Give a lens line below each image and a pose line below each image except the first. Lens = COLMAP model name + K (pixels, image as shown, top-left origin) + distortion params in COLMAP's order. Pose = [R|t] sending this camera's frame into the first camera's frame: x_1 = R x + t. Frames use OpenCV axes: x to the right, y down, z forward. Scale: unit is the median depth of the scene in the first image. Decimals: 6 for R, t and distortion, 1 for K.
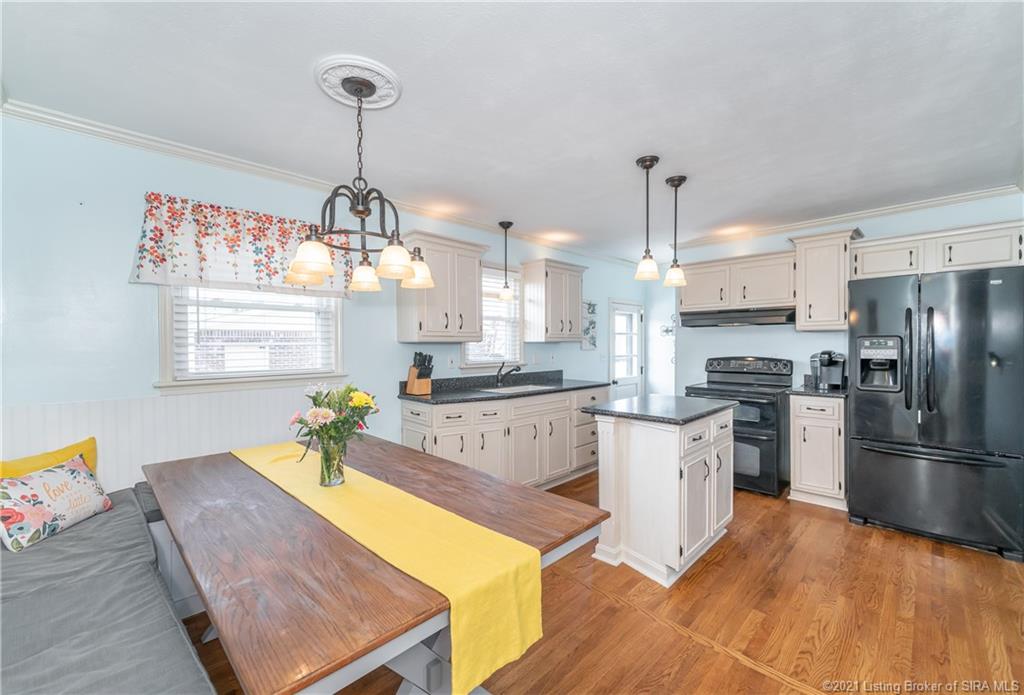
lens RADIAL K [[425.0, 0, 512.0], [0, 425.0, 347.5], [0, 0, 1]] dist [-0.000957, -0.000288]
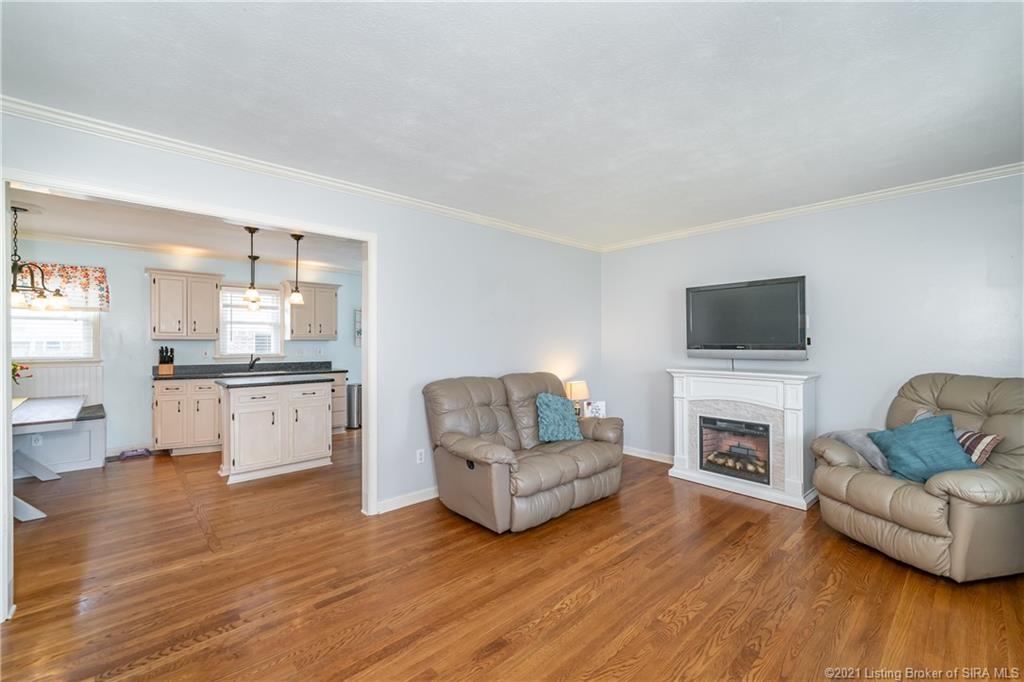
lens RADIAL K [[430.2, 0, 512.0], [0, 430.2, 341.0], [0, 0, 1]] dist [0.000313, 0.000156]
pose [[0.999055, 0.001063, -0.043456, 0.998447], [-0.001694, 0.999893, -0.014506, 0.010409], [0.043436, 0.014566, 0.998950, -0.431742]]
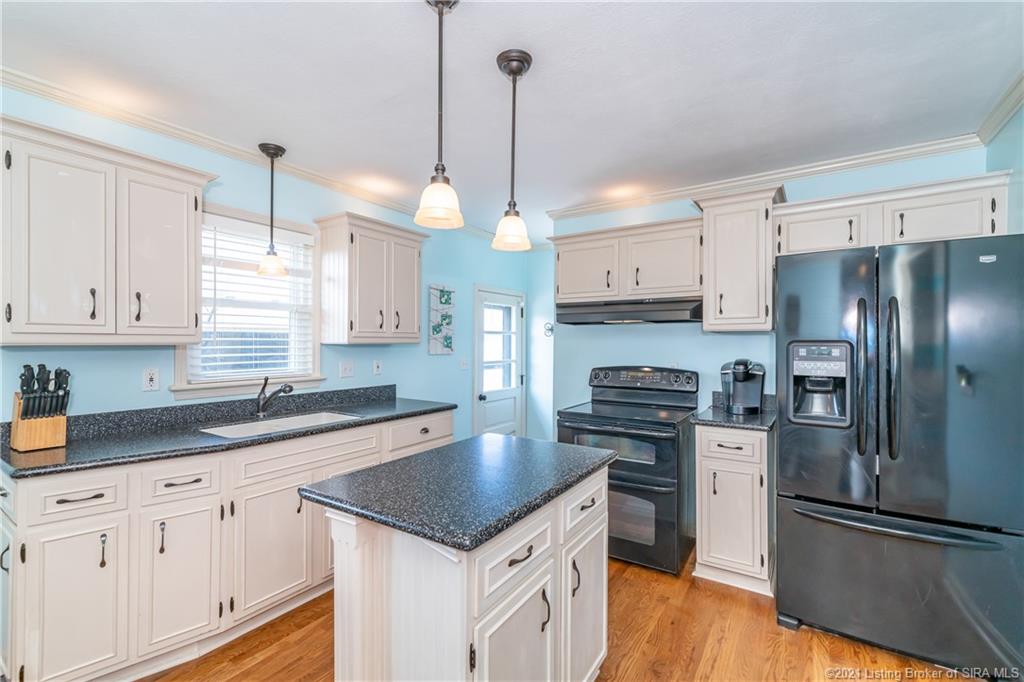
lens RADIAL K [[450.1, 0, 512.0], [0, 450.1, 341.0], [0, 0, 1]] dist [0.000553, 0.000184]
pose [[0.980602, 0.007520, 0.195865, 0.215967], [-0.005344, 0.999918, -0.011637, -0.013073], [-0.195937, 0.010365, 0.980562, 0.336692]]
